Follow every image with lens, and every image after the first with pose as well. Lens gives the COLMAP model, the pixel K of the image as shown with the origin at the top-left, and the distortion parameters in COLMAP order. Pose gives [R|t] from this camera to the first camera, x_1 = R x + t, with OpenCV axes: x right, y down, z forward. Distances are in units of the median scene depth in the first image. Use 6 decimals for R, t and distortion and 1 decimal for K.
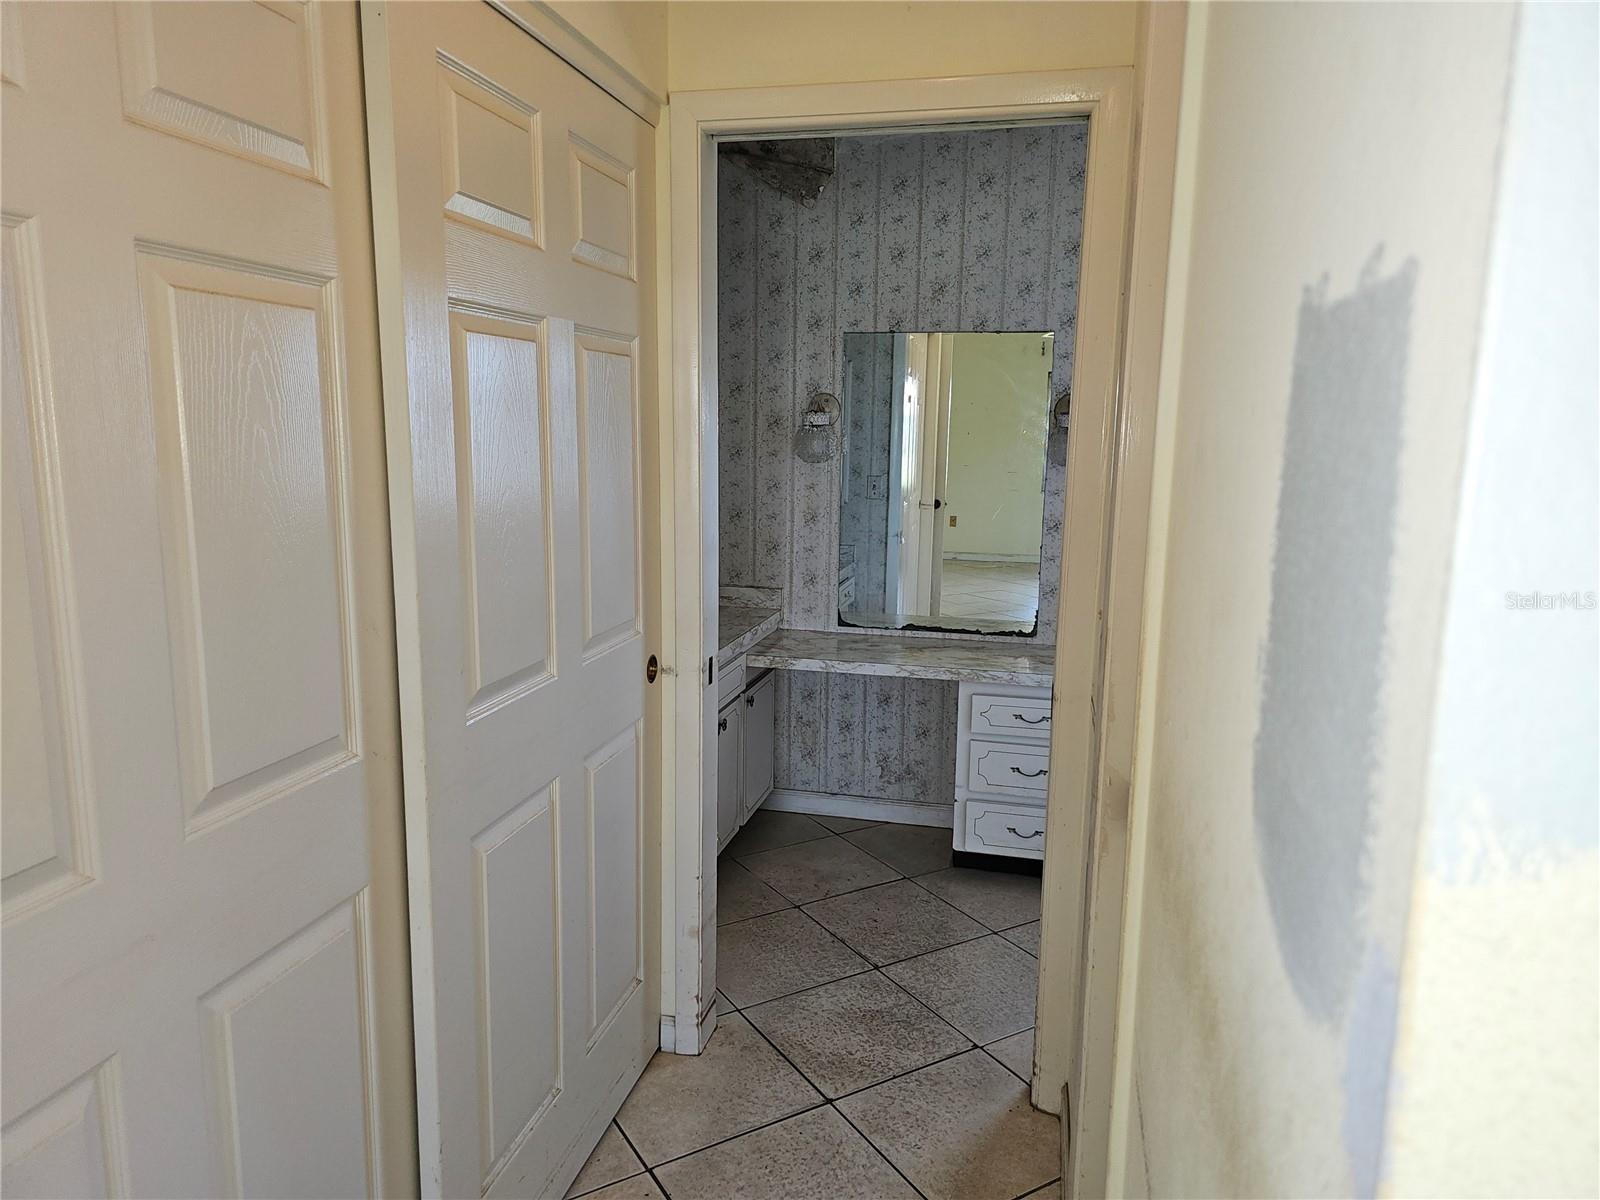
lens RADIAL K [[1081.5, 0, 798.8], [0, 1081.5, 603.4], [0, 0, 1]] dist [0.063530, -0.047902]
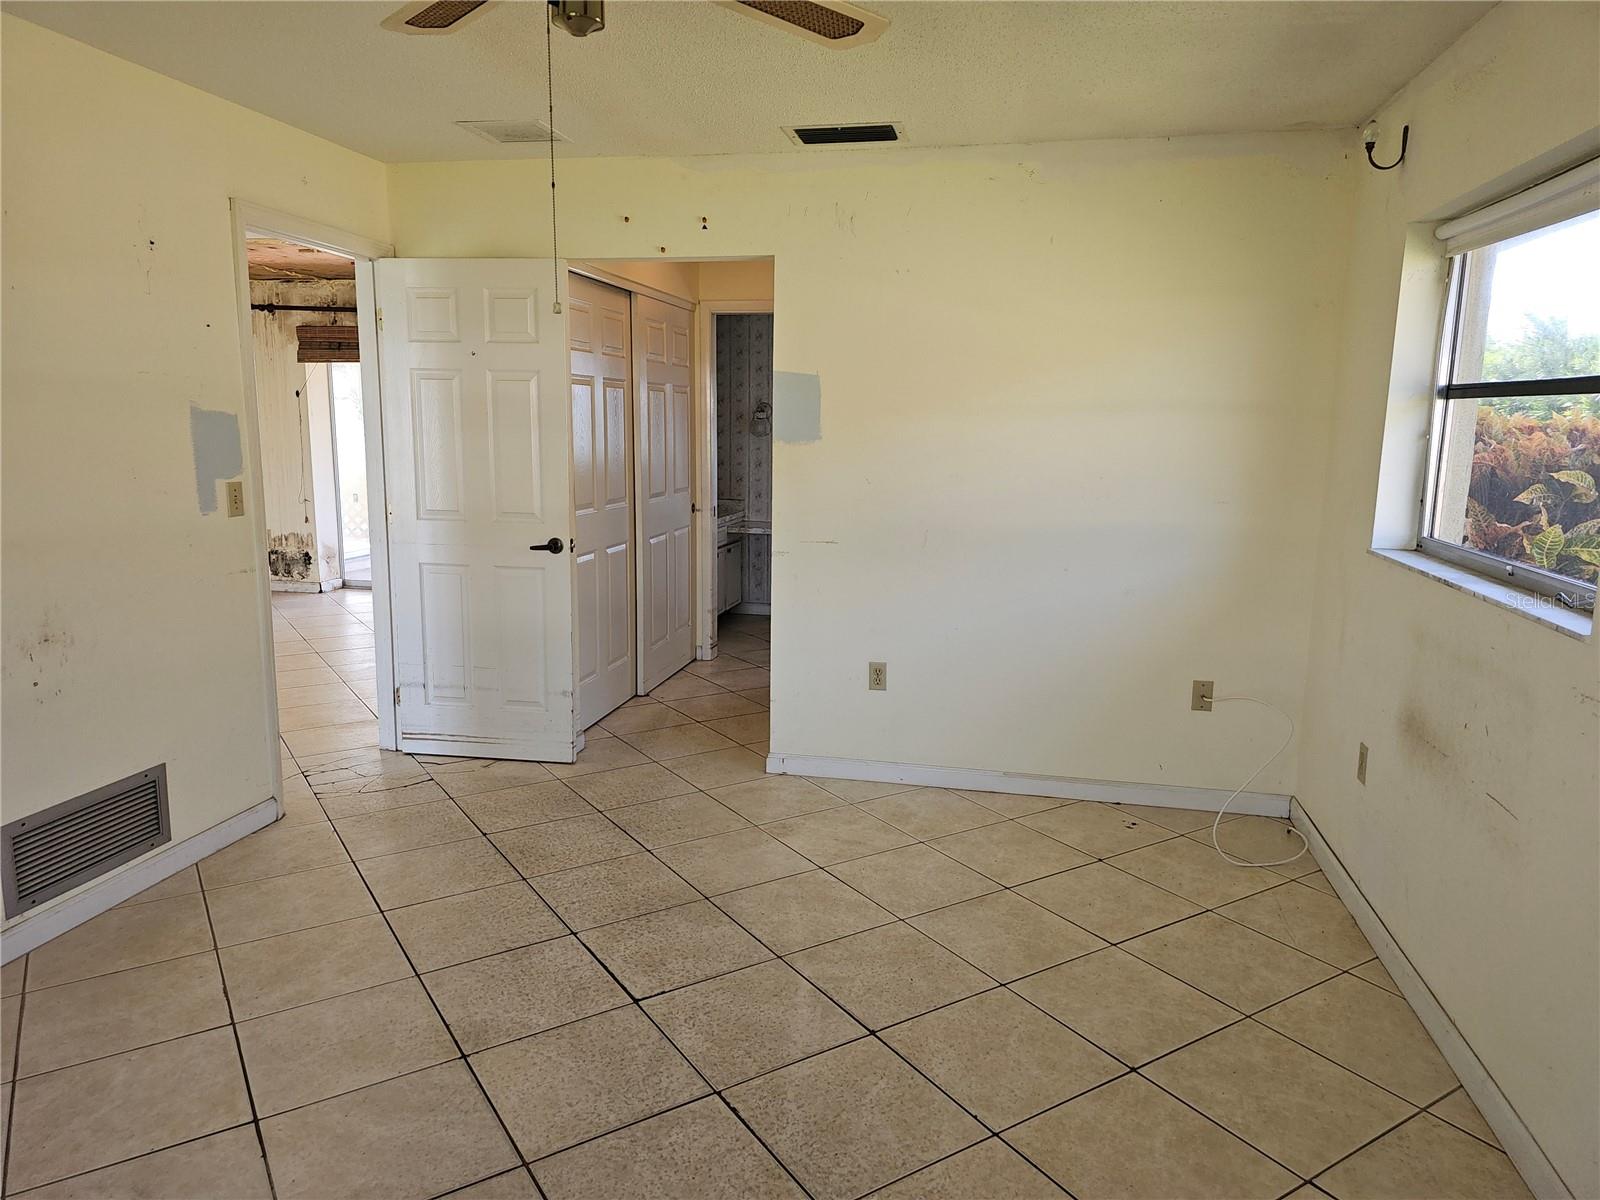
lens RADIAL K [[1081.5, 0, 803.4], [0, 1081.5, 596.7], [0, 0, 1]] dist [0.063530, -0.047902]
pose [[0.999588, -0.008539, 0.027414, 0.040388], [0.008619, 0.999959, -0.002792, 0.186744], [-0.027389, 0.003027, 0.999620, -1.092856]]
